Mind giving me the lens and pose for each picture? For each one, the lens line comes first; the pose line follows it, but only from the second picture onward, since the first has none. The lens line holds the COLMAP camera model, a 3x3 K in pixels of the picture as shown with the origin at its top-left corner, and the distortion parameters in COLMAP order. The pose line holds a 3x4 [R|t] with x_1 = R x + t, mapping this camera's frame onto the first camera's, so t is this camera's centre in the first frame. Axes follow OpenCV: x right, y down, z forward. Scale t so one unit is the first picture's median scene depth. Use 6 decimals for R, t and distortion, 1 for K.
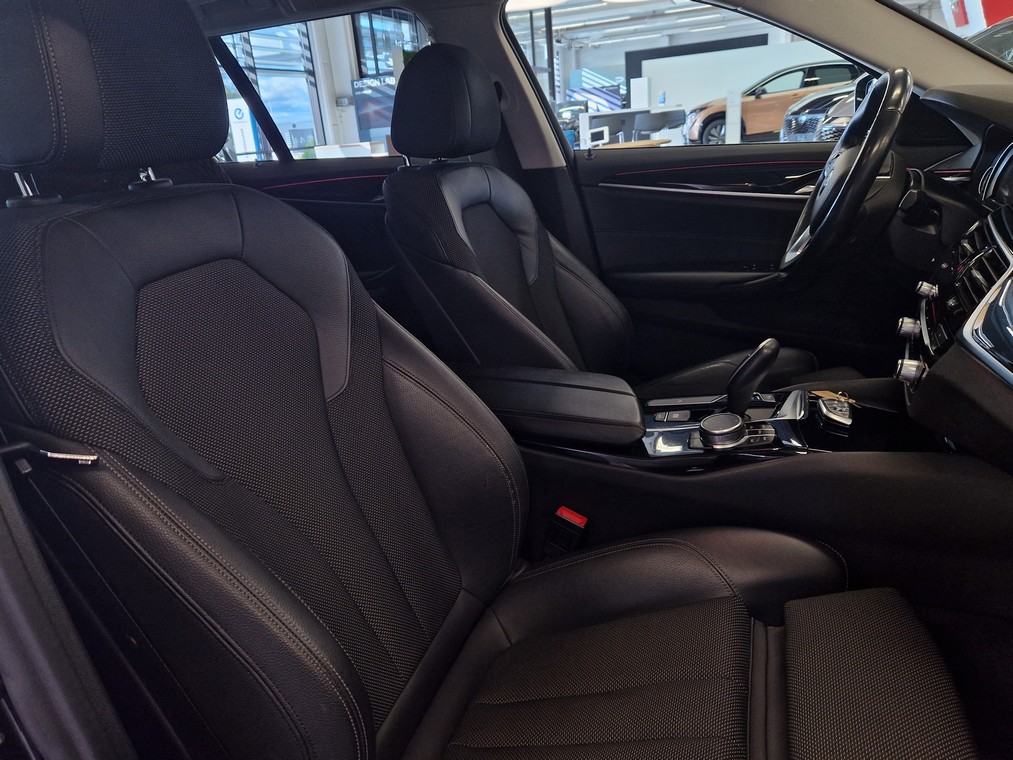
lens RADIAL K [[678.6, 0, 506.5], [0, 678.6, 380.0], [0, 0, 1]] dist [-0.001523, -0.003546]
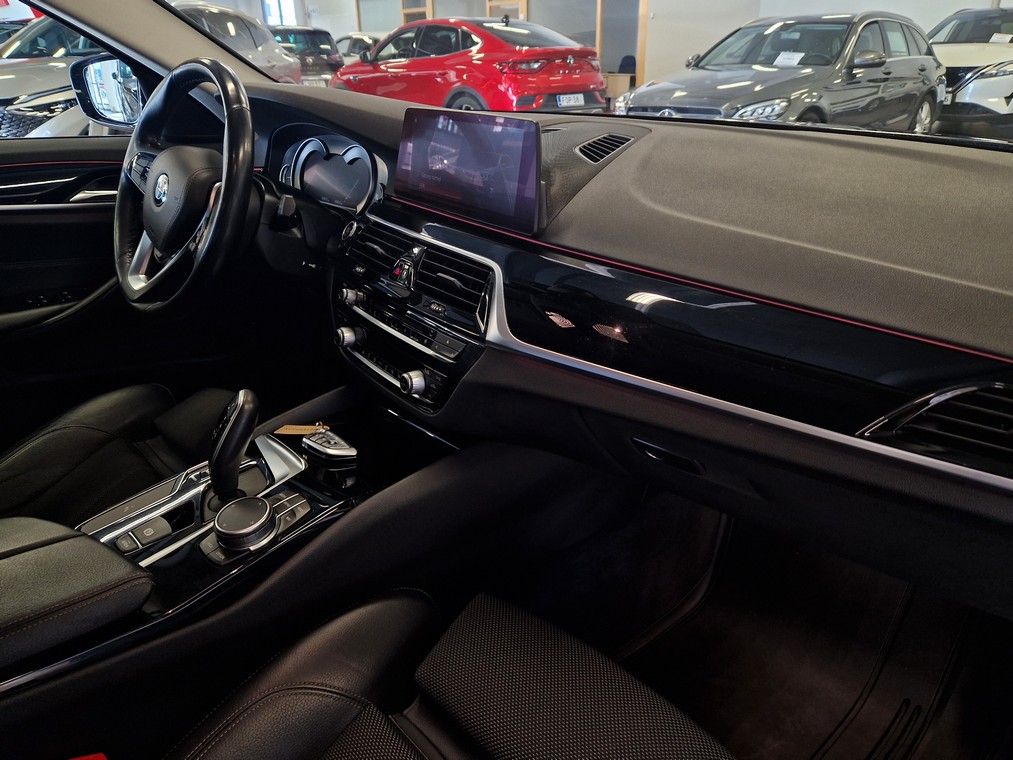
lens RADIAL K [[678.6, 0, 506.5], [0, 678.6, 380.0], [0, 0, 1]] dist [-0.001523, -0.003546]
pose [[0.433298, -0.278347, 0.857191, -0.146947], [0.274435, 0.946694, 0.168688, -0.117635], [-0.858451, 0.162151, 0.486589, 0.346555]]
